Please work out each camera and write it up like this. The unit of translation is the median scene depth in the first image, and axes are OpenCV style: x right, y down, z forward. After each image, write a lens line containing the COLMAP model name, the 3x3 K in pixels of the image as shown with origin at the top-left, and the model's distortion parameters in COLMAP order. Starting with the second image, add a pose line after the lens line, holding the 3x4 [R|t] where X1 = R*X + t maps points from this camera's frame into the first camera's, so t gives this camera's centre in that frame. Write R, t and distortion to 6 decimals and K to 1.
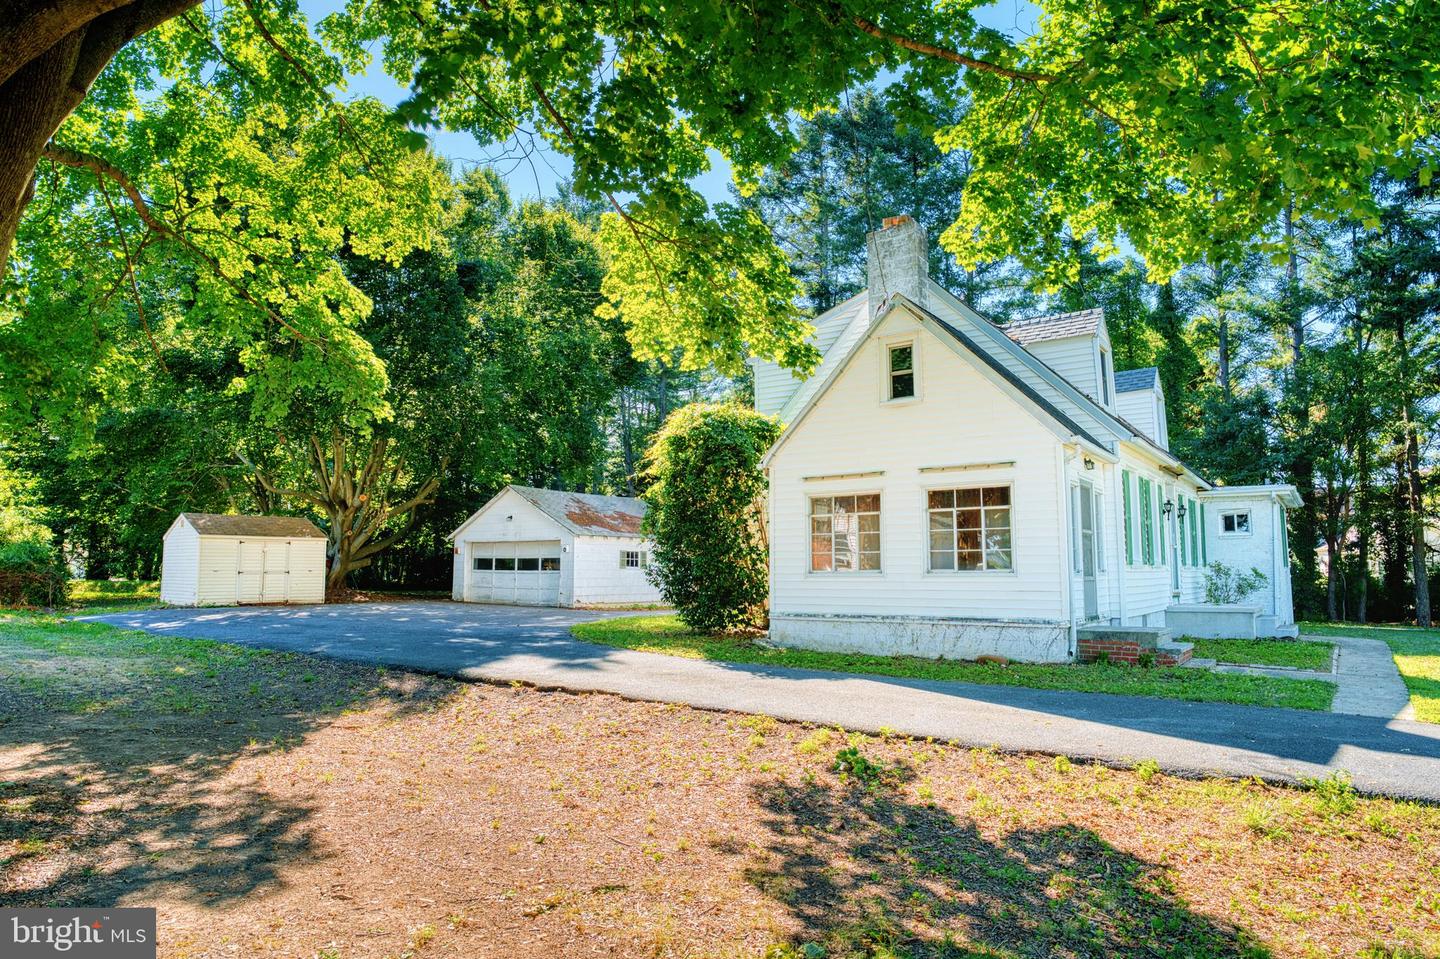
lens RADIAL K [[872.3, 0, 720.0], [0, 872.3, 479.5], [0, 0, 1]] dist [-0.059789, 0.000945]
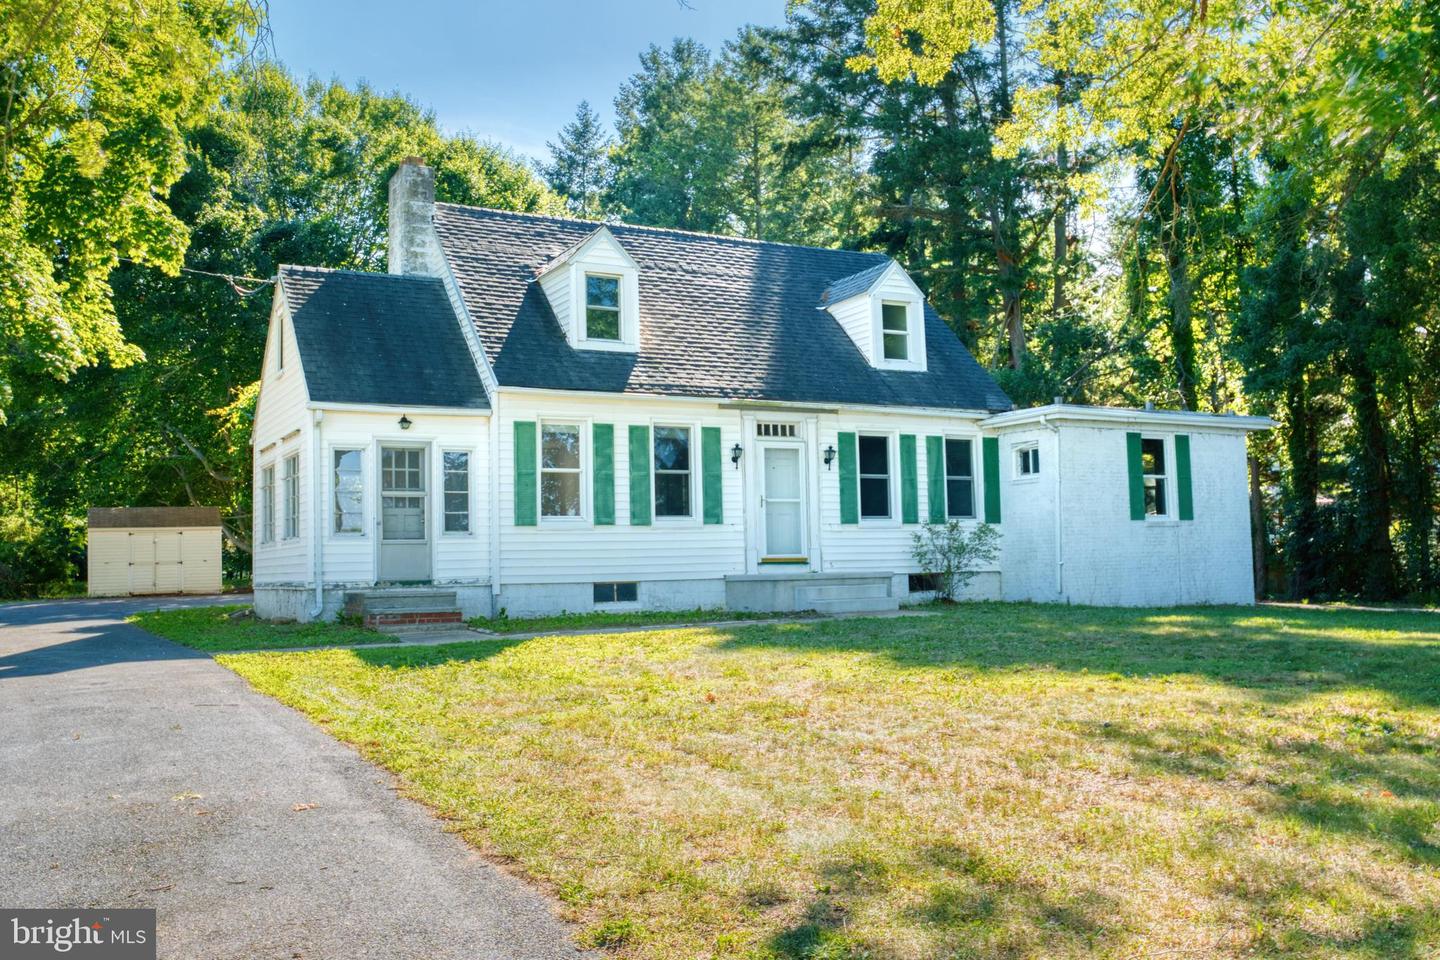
lens RADIAL K [[1305.4, 0, 720.0], [0, 1305.4, 480.0], [0, 0, 1]] dist [-0.087827, -0.000380]
pose [[0.907173, -0.052228, -0.417505, 0.675741], [0.070395, 0.997120, 0.028222, 0.014531], [0.414828, -0.054993, 0.908236, -0.086598]]
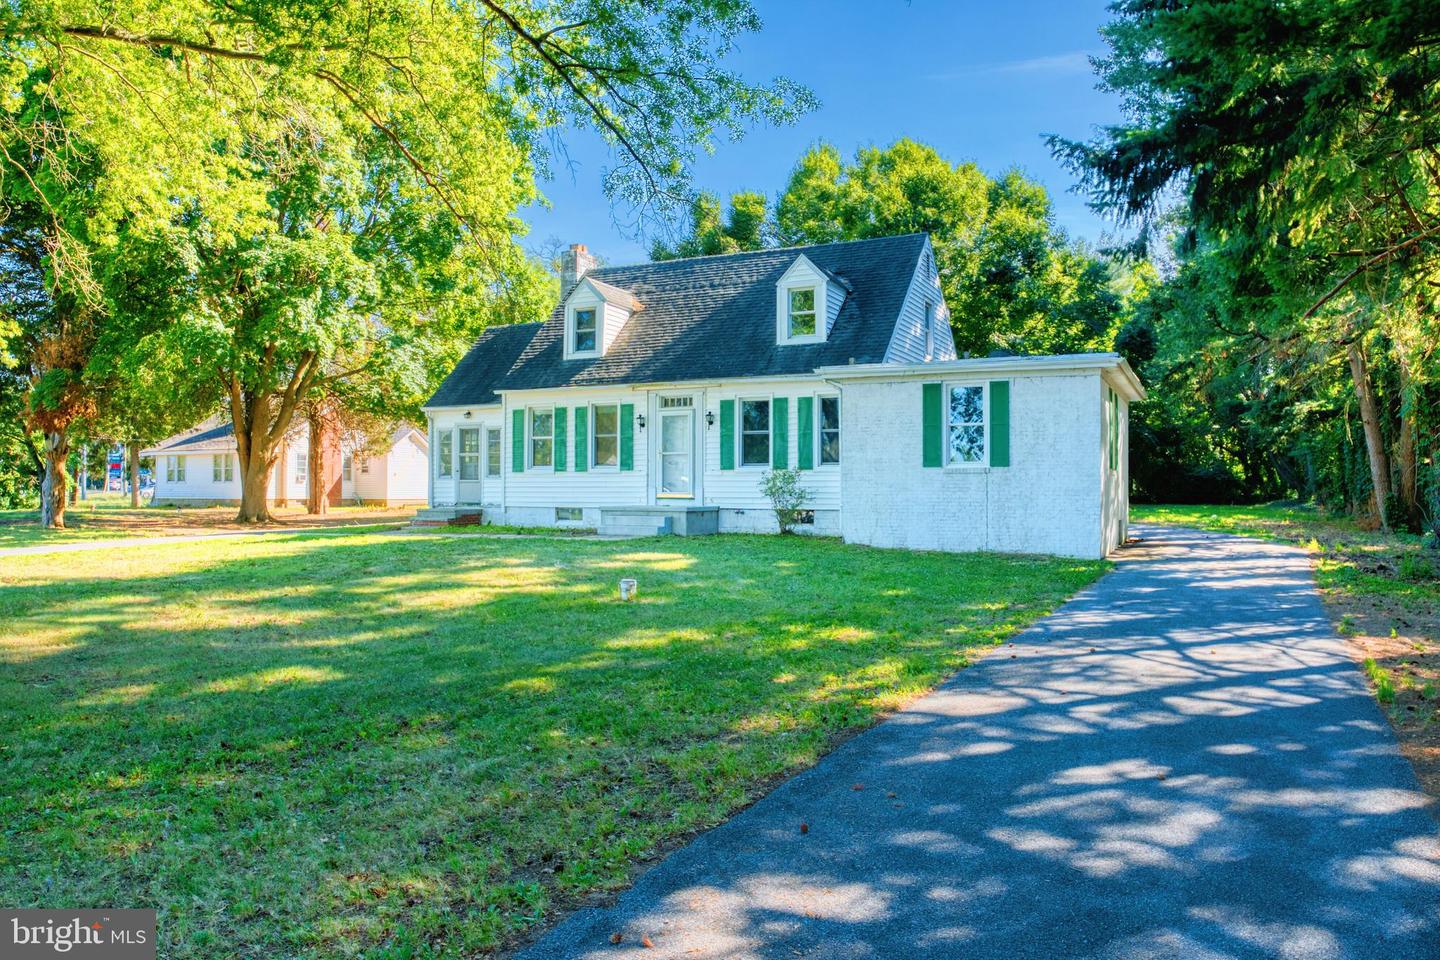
lens RADIAL K [[996.4, 0, 720.0], [0, 996.4, 480.0], [0, 0, 1]] dist [-0.106743, -0.000059]
pose [[0.187947, -0.013682, -0.982084, 1.237482], [0.104035, 0.994555, 0.006054, 0.076349], [0.976654, -0.103309, 0.188347, 0.557506]]
